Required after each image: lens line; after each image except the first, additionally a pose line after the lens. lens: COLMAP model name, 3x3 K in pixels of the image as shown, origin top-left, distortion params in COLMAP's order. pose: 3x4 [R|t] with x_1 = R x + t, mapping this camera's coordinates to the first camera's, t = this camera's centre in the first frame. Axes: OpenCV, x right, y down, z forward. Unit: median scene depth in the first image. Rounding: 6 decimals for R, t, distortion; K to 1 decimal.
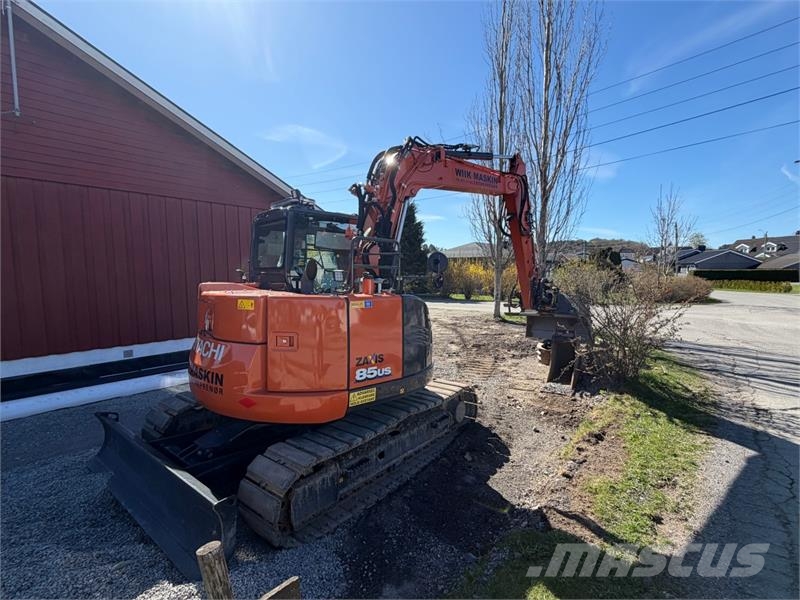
lens RADIAL K [[385.6, 0, 400.0], [0, 385.6, 300.0], [0, 0, 1]] dist [0.029145, 0.000033]
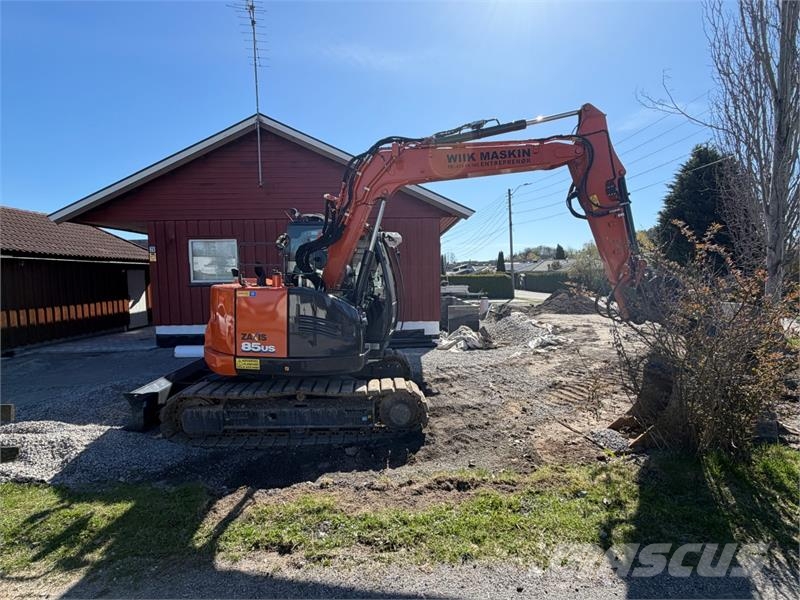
lens RADIAL K [[378.4, 0, 400.0], [0, 378.4, 300.0], [0, 0, 1]] dist [0.000872, -0.000124]
pose [[0.653751, 0.041707, -0.755559, 1.129841], [-0.045972, 0.998825, 0.015357, -0.009939], [0.755312, 0.024695, 0.654900, 0.505265]]
